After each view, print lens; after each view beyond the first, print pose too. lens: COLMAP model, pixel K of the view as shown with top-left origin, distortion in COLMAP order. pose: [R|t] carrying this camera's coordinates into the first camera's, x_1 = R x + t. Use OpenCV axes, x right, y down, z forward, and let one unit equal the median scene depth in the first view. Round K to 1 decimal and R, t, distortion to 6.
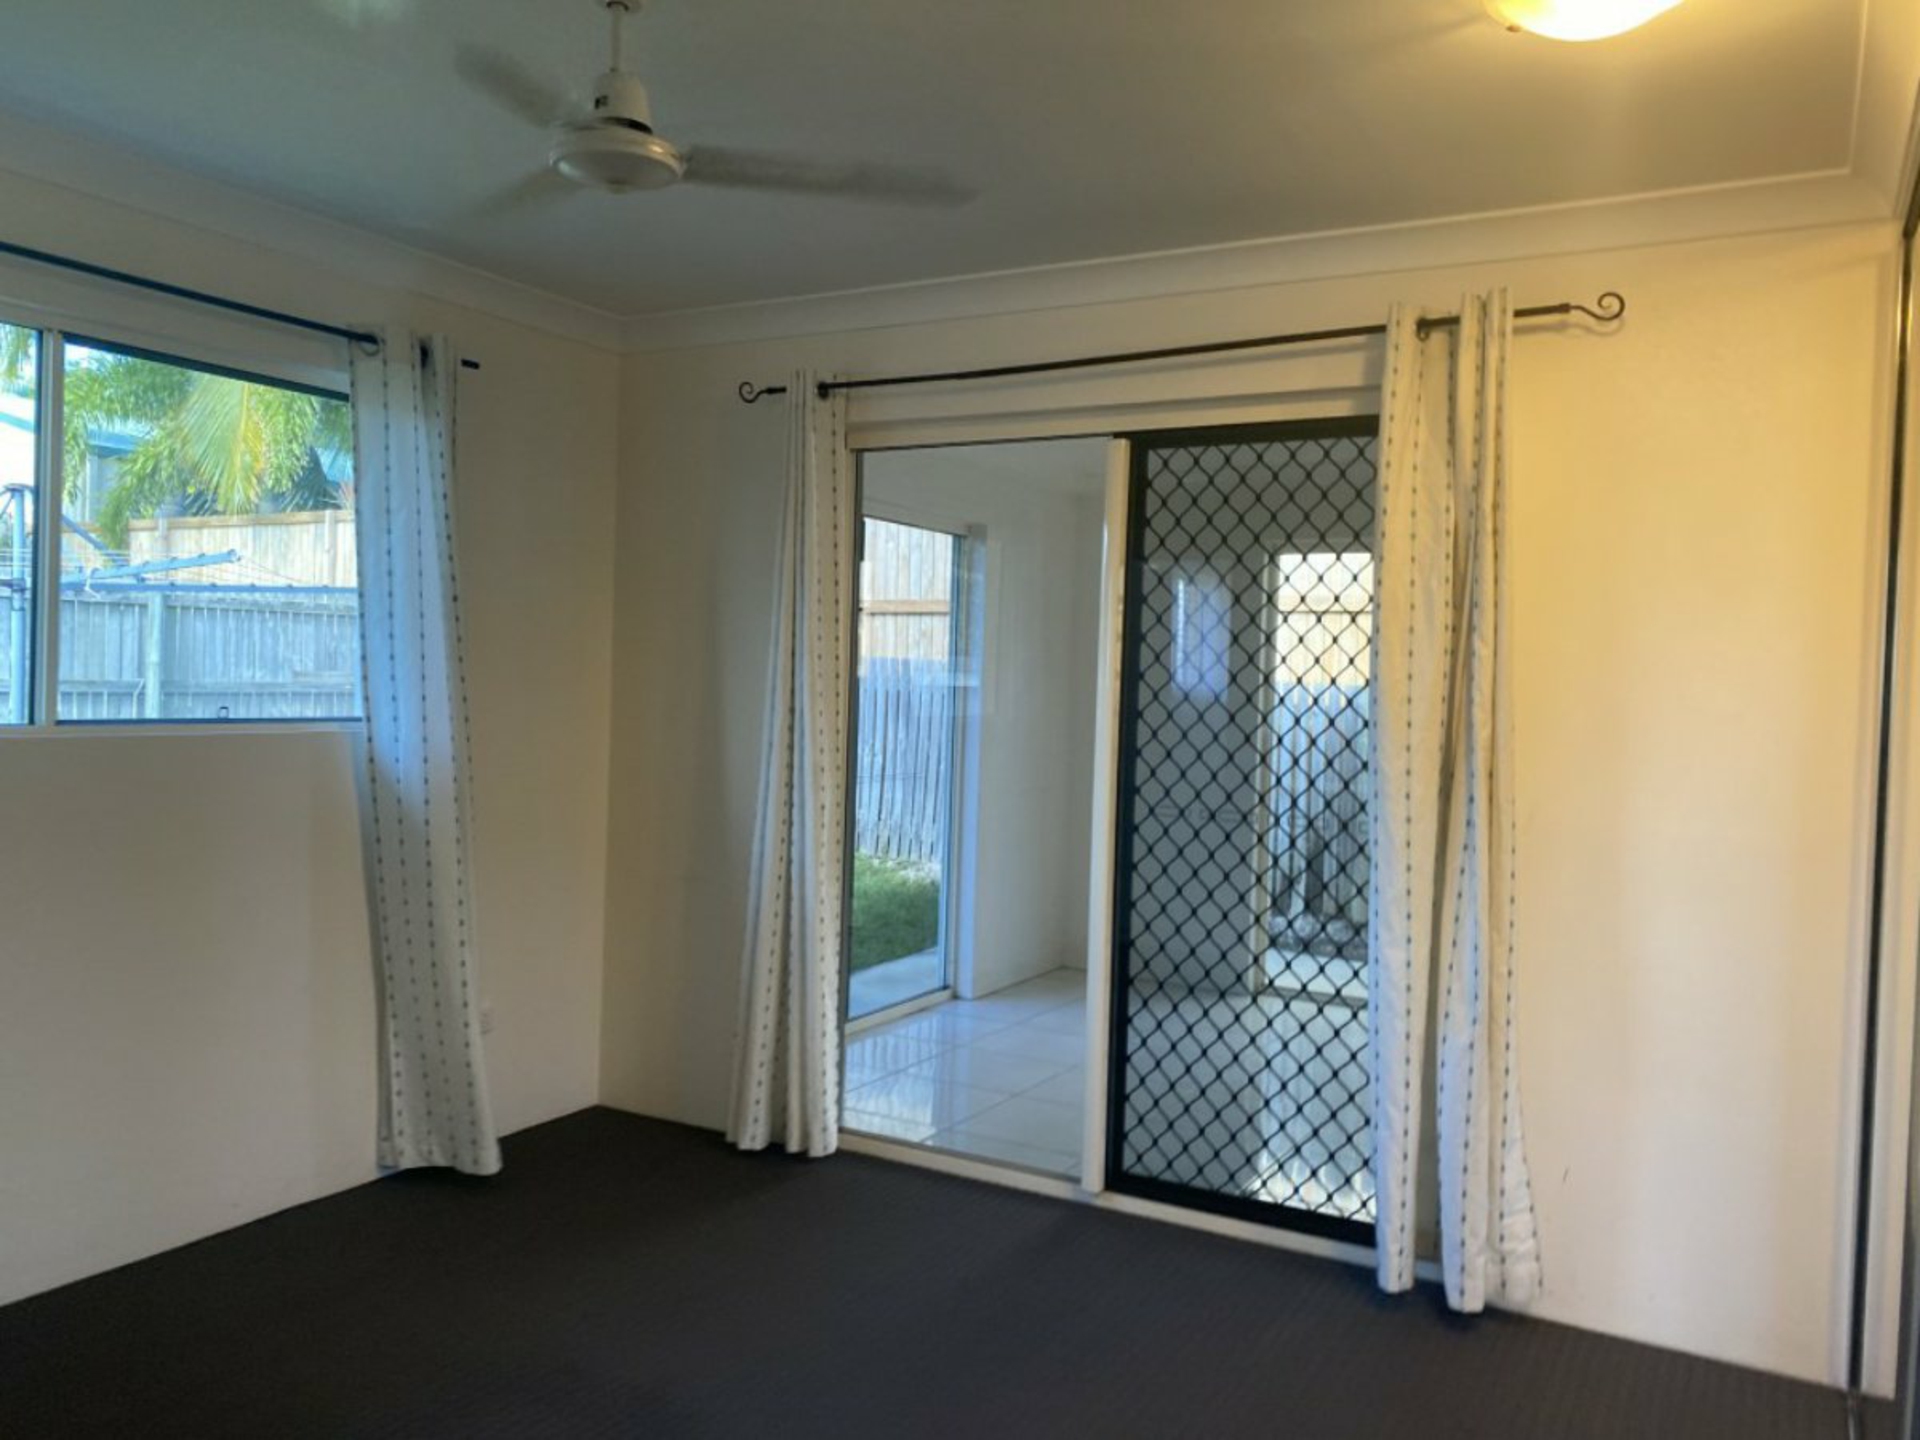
lens RADIAL K [[1496.4, 0, 981.7], [0, 1496.4, 706.3], [0, 0, 1]] dist [0.025514, -0.021821]
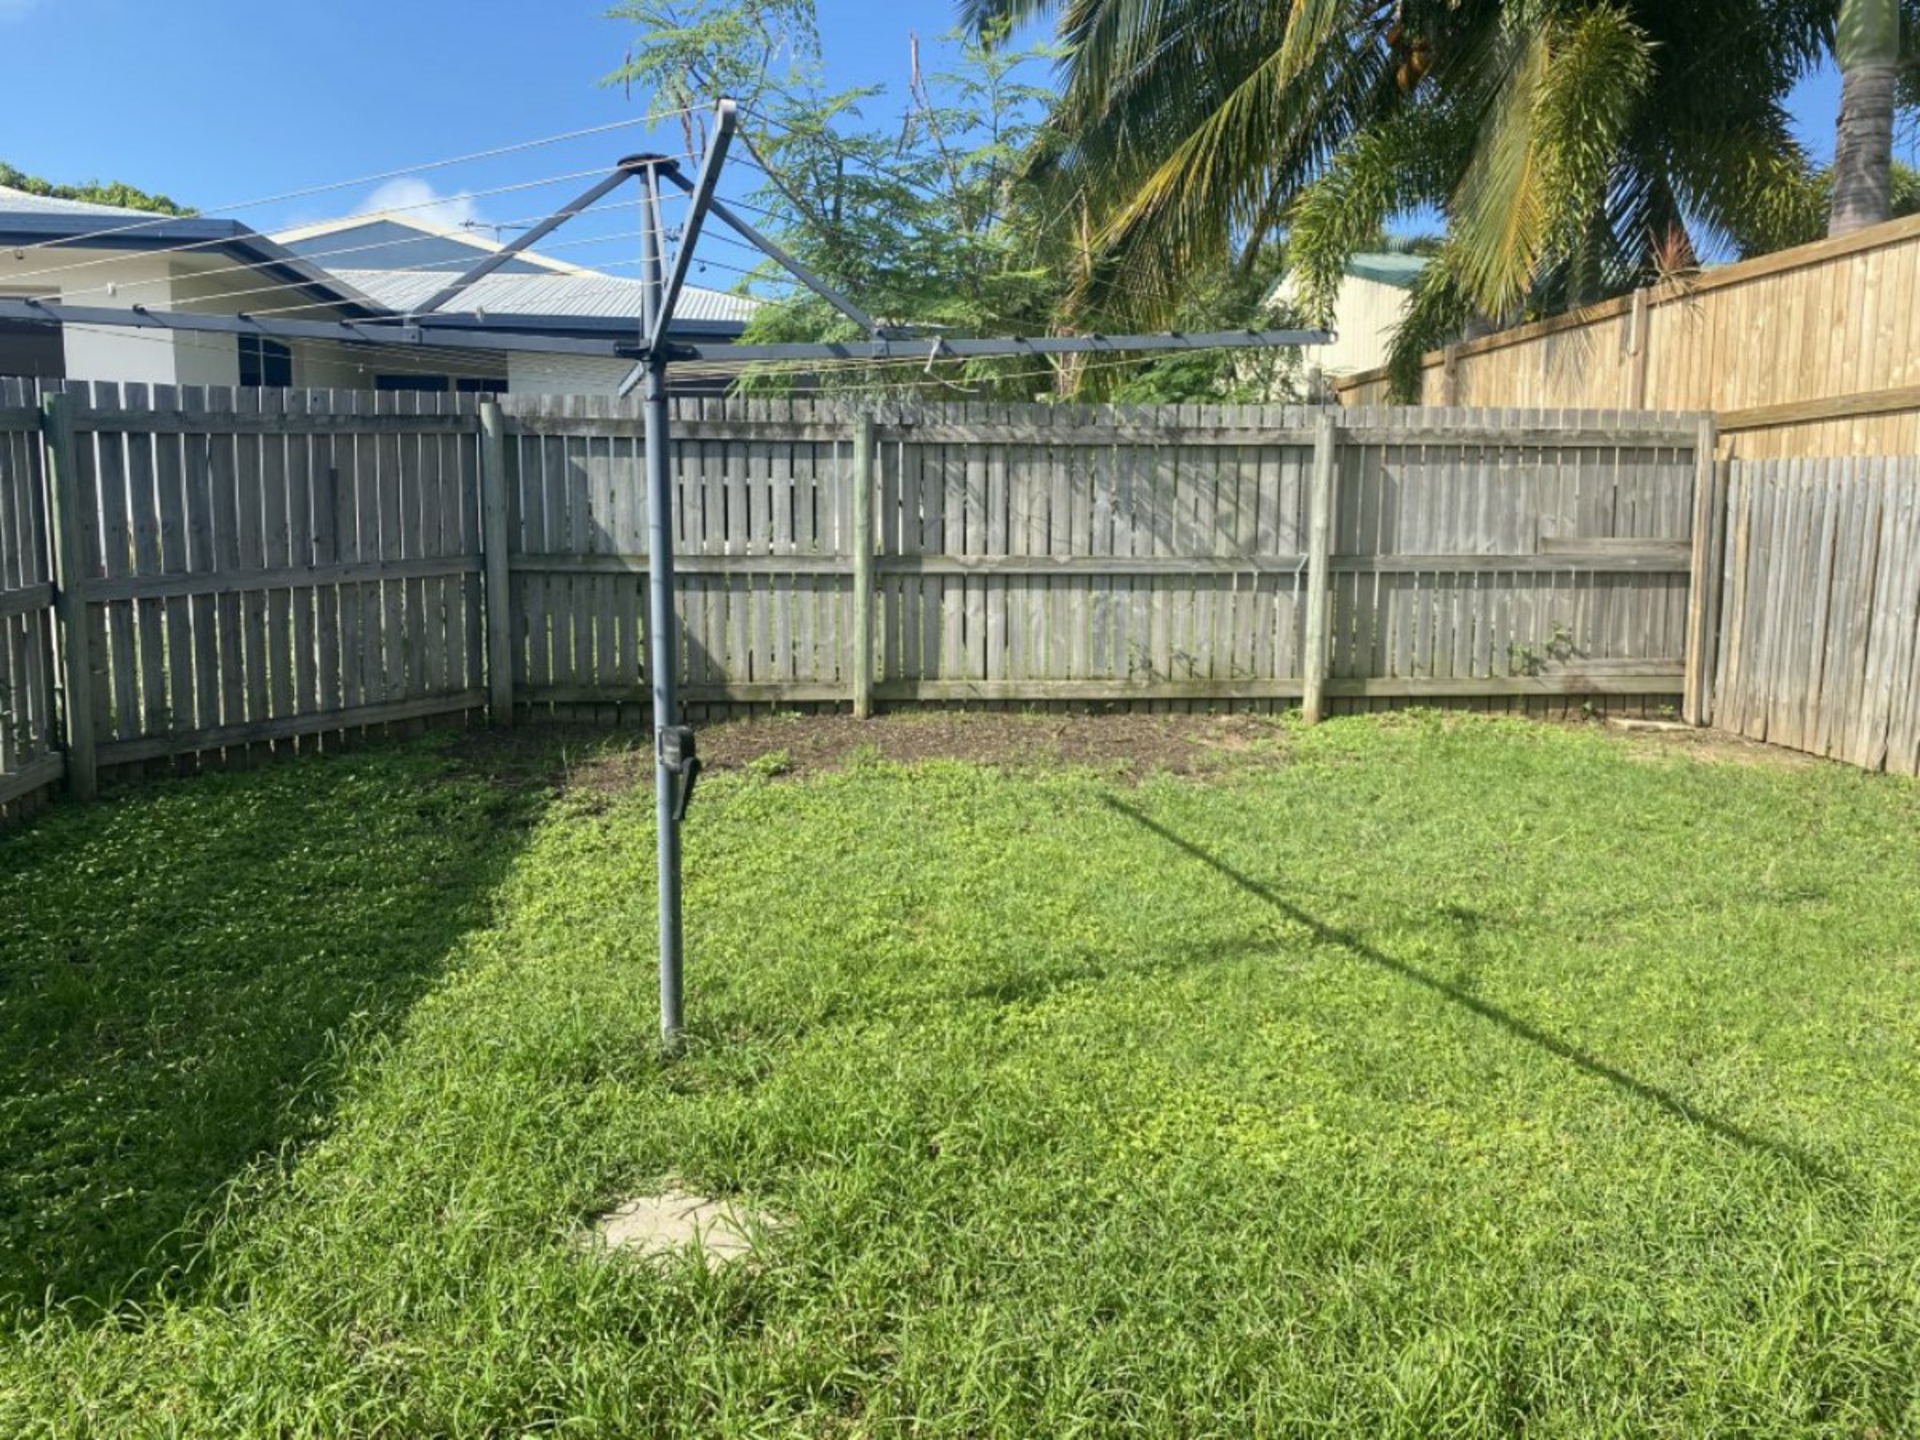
lens RADIAL K [[1496.4, 0, 945.6], [0, 1496.4, 719.9], [0, 0, 1]] dist [0.025514, -0.021821]
pose [[0.600799, 0.071363, -0.796208, -0.297233], [-0.000805, 0.996061, 0.088668, -0.008598], [0.799399, -0.052631, 0.598490, 1.305078]]
